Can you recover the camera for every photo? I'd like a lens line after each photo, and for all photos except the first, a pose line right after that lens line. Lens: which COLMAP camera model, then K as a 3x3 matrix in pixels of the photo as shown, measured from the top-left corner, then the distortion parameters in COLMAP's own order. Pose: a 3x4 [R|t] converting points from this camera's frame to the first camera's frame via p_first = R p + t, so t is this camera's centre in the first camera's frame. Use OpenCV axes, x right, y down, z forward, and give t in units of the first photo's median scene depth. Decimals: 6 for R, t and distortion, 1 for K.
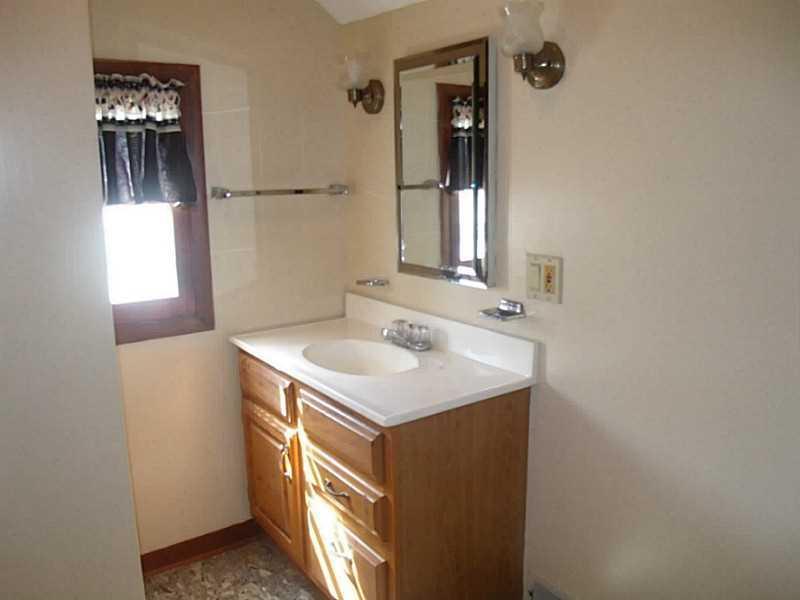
lens RADIAL K [[653.3, 0, 401.1], [0, 653.3, 300.0], [0, 0, 1]] dist [-0.016601, 0.000234]
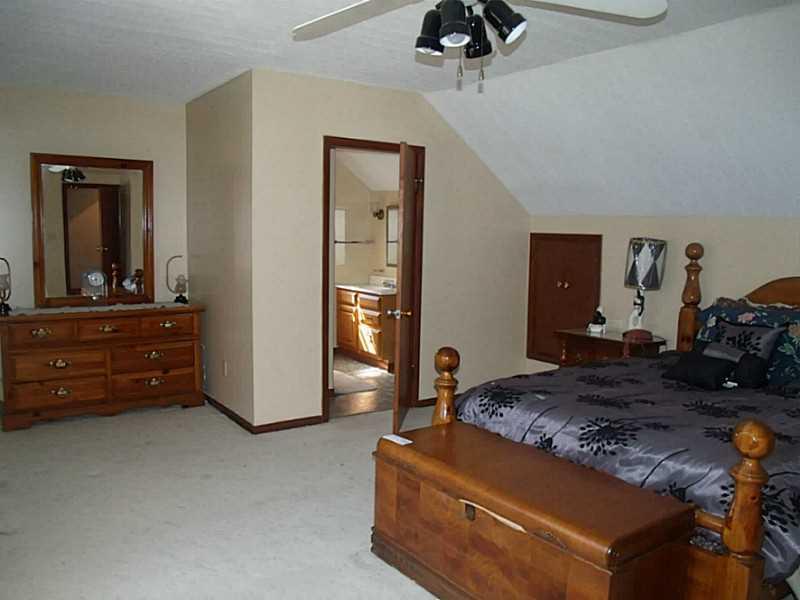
lens RADIAL K [[653.3, 0, 400.0], [0, 653.3, 297.8], [0, 0, 1]] dist [-0.016601, 0.000234]
pose [[0.999658, 0.025026, -0.007605, 0.101381], [-0.025634, 0.995171, -0.094745, 0.463370], [0.005198, 0.094907, 0.995473, -2.495148]]
